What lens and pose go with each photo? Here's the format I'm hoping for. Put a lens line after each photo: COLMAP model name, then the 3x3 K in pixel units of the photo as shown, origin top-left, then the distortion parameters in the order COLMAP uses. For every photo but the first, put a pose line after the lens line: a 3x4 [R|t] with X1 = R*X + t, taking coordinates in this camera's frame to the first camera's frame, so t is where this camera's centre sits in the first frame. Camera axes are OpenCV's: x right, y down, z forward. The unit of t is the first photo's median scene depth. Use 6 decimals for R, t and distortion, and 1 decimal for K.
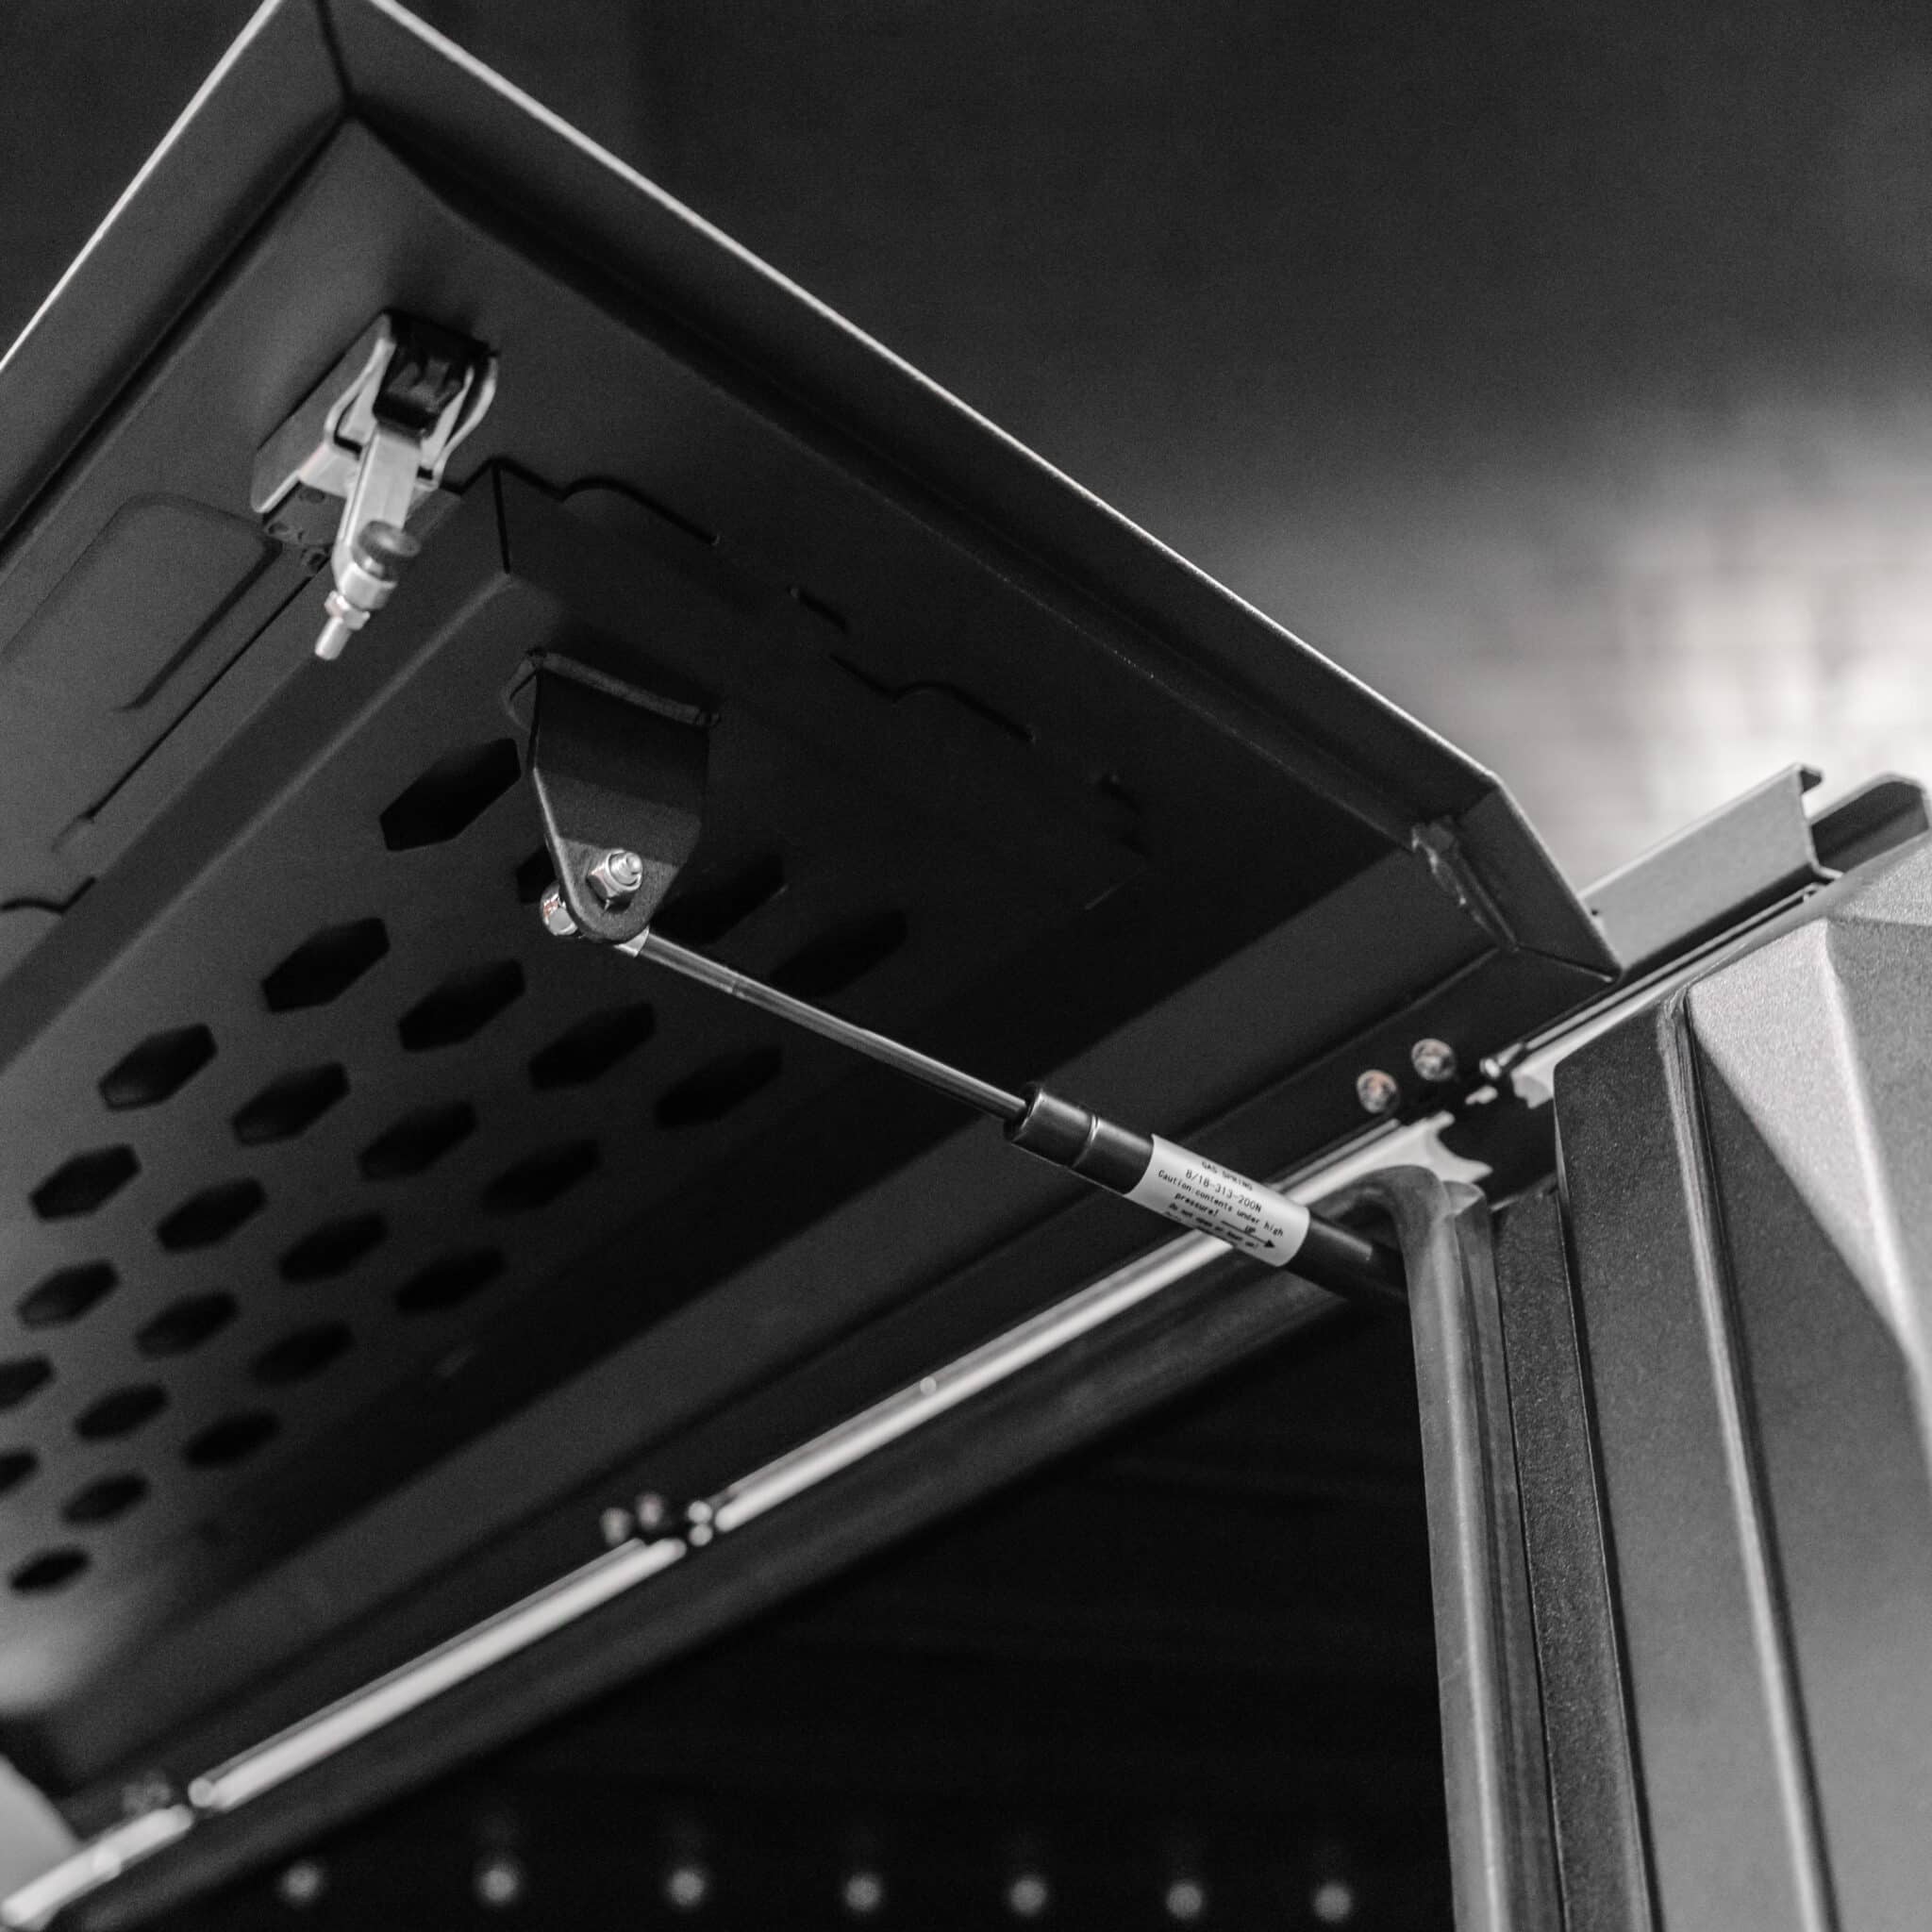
lens RADIAL K [[3713.6, 0, 954.7], [0, 3713.6, 972.8], [0, 0, 1]] dist [0.017481, 0.000000]
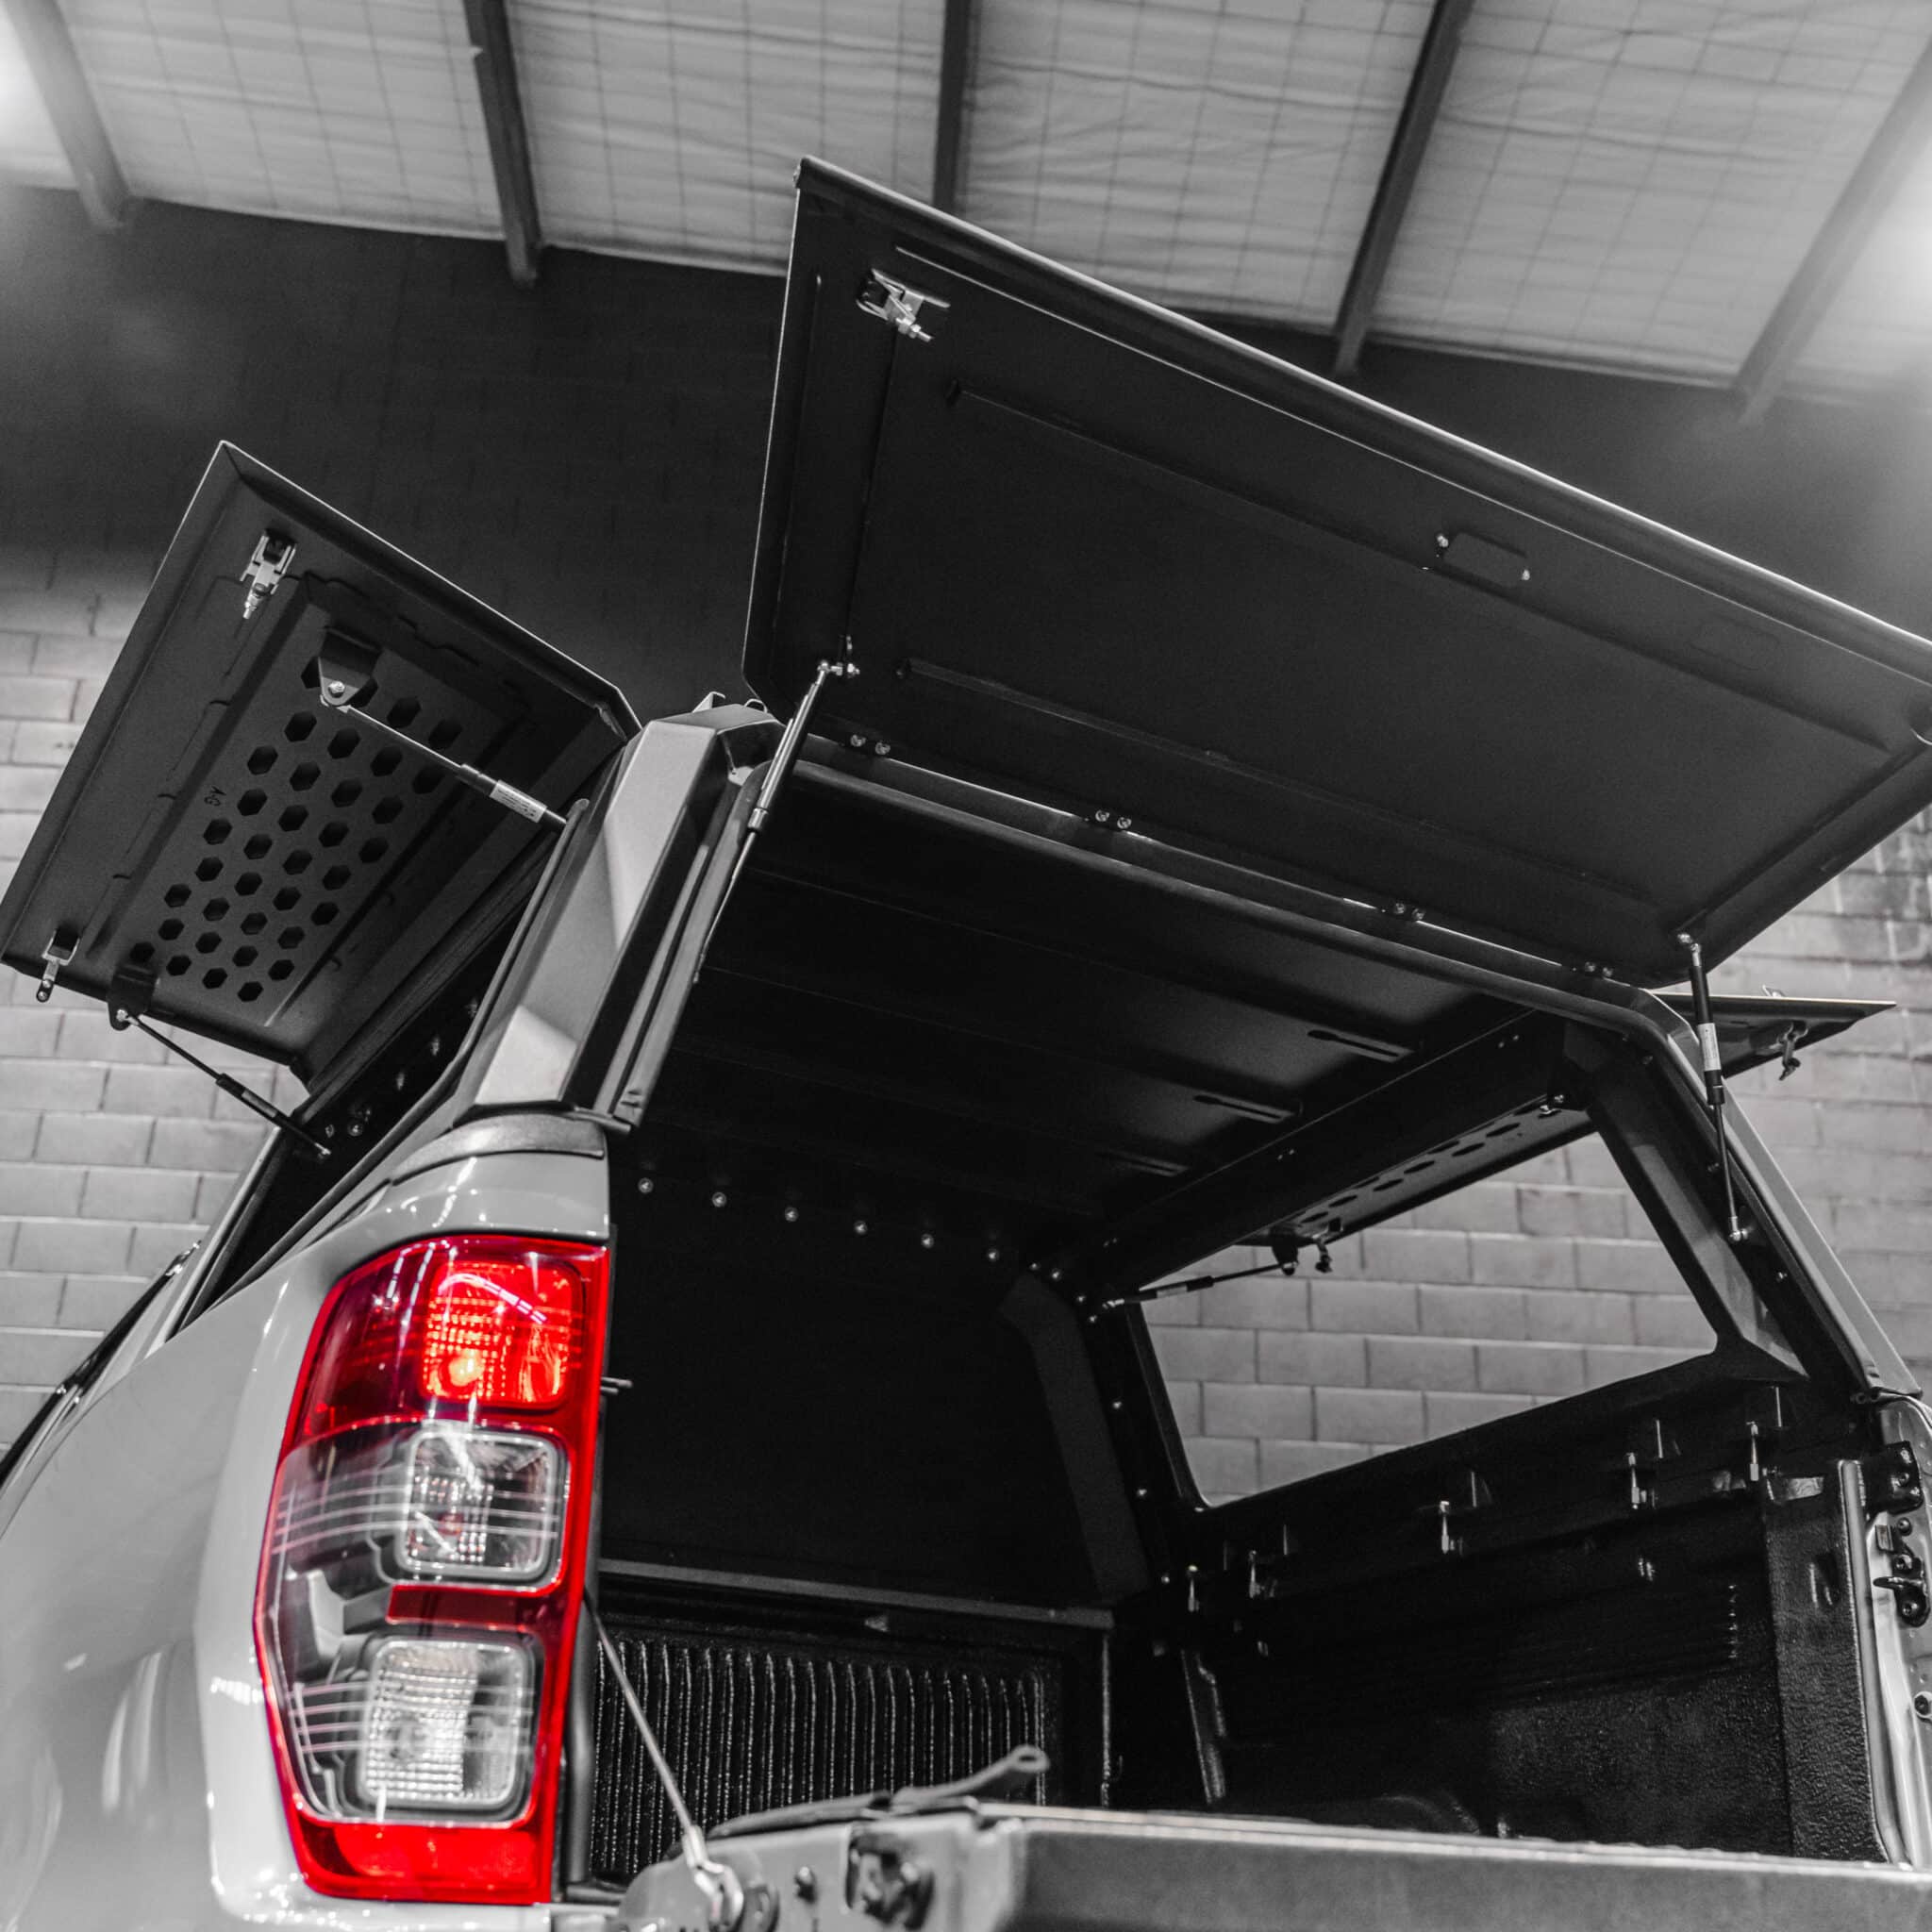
lens RADIAL K [[2296.9, 0, 954.9], [0, 2296.9, 979.9], [0, 0, 1]] dist [-0.005649, 0.000000]
pose [[0.990093, 0.083052, -0.113220, 0.794118], [-0.083581, 0.996501, 0.000076, 0.210151], [0.112830, 0.009388, 0.993570, -1.180031]]
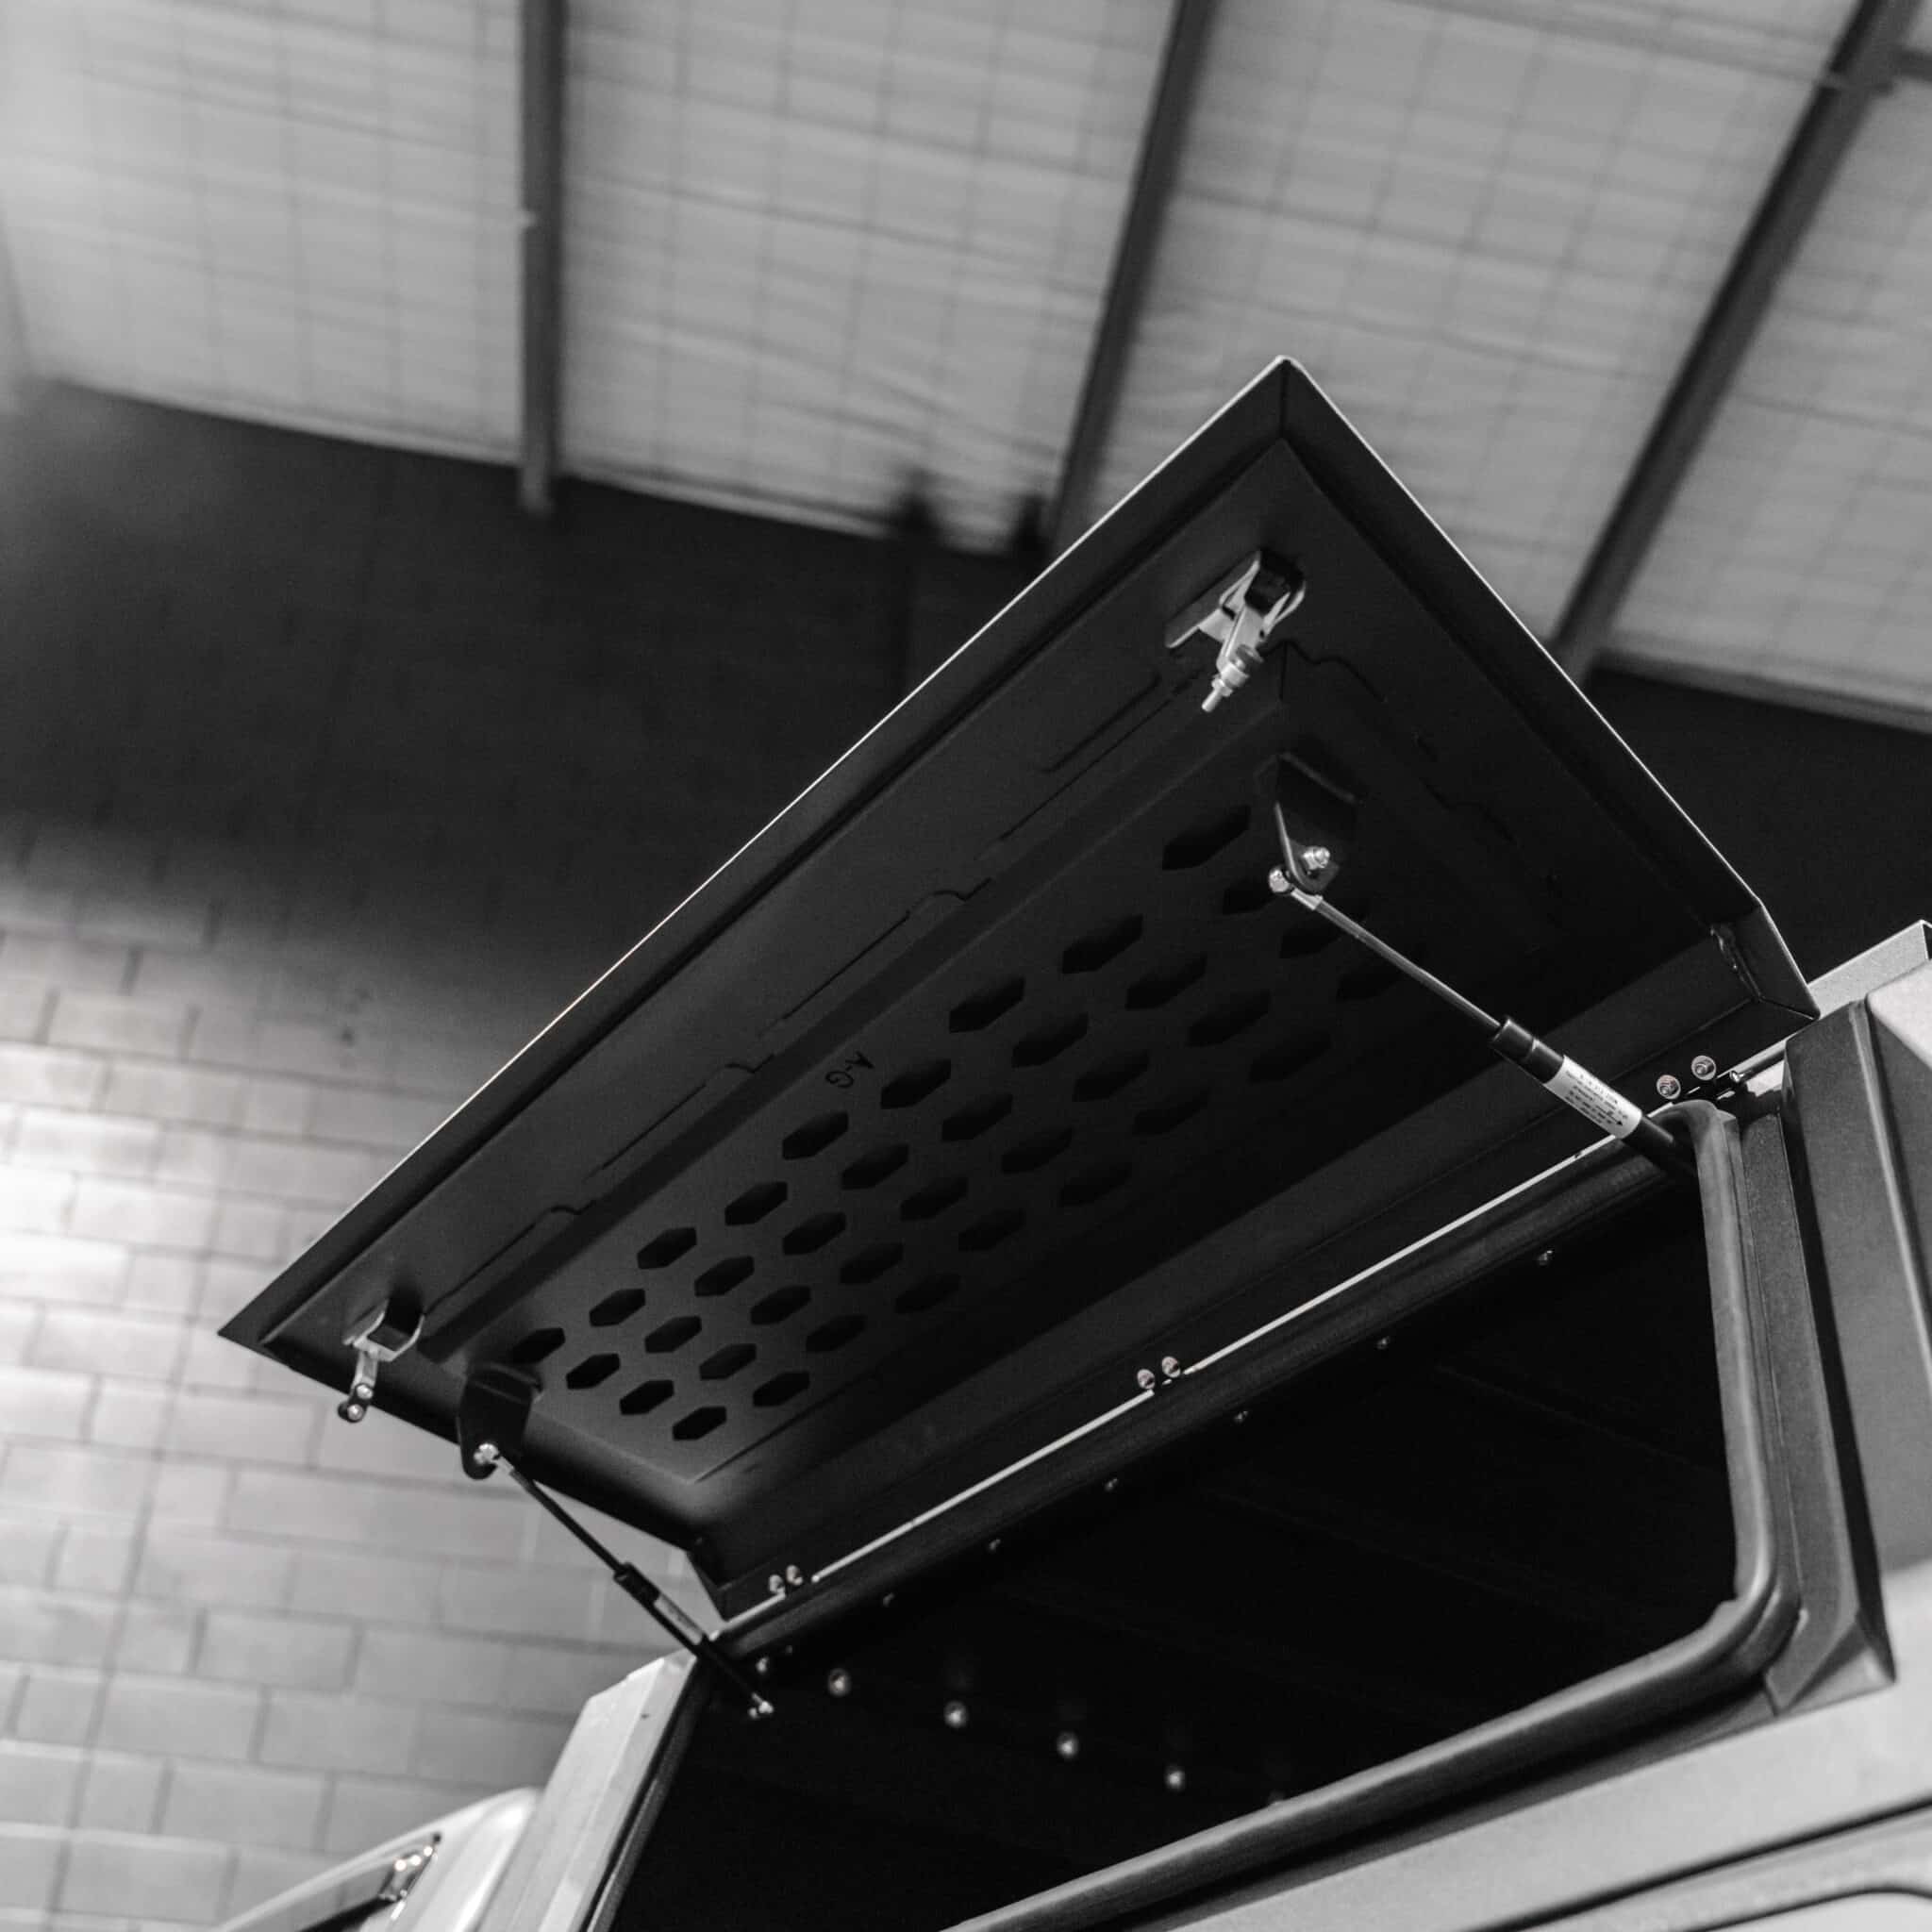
lens RADIAL K [[2777.8, 0, 958.8], [0, 2777.8, 959.5], [0, 0, 1]] dist [0.009674, 0.000000]
pose [[0.989639, 0.123432, -0.073348, -0.162366], [-0.134718, 0.974947, -0.177000, 0.306853], [0.049662, 0.185048, 0.981474, -0.425012]]
